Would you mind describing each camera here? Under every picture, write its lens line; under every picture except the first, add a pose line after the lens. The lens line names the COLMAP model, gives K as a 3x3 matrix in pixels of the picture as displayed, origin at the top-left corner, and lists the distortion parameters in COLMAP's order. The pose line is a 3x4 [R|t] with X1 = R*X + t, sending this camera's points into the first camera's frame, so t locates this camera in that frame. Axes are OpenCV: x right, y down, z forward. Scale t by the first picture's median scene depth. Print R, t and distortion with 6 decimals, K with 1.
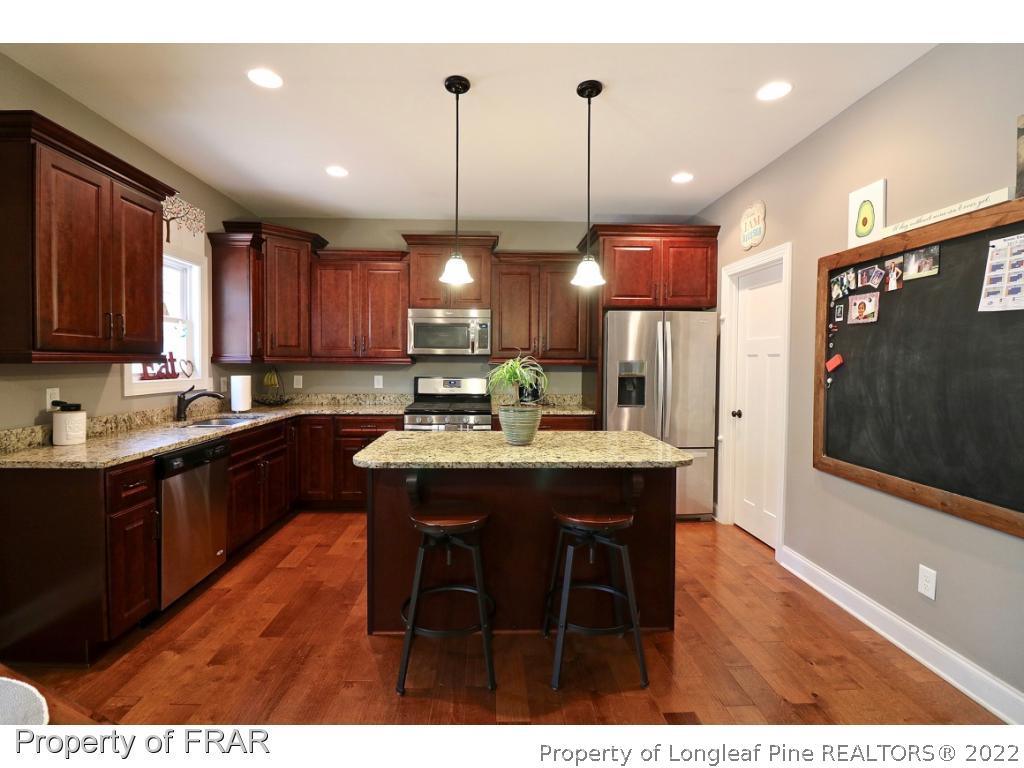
lens RADIAL K [[476.0, 0, 502.2], [0, 476.0, 374.6], [0, 0, 1]] dist [-0.000306, -0.011788]
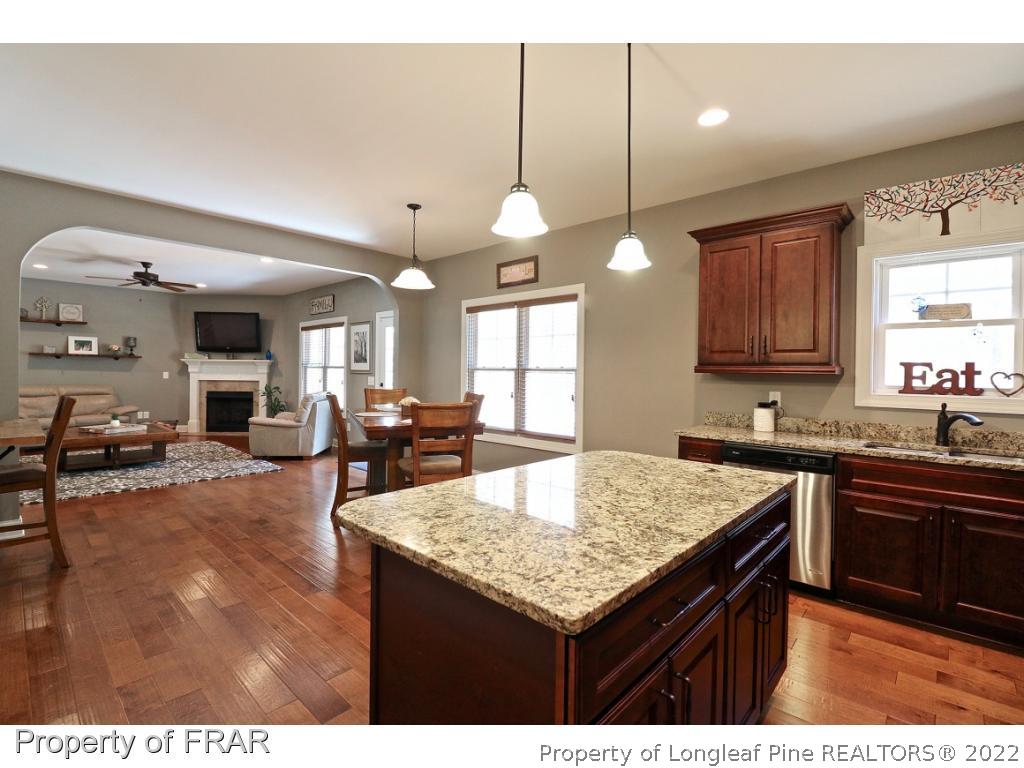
lens RADIAL K [[476.0, 0, 498.6], [0, 476.0, 371.4], [0, 0, 1]] dist [-0.000306, -0.011788]
pose [[-0.712316, -0.011291, -0.701768, 0.414155], [-0.033192, 0.999294, 0.017613, -0.018818], [0.701073, 0.035839, -0.712188, 0.940472]]
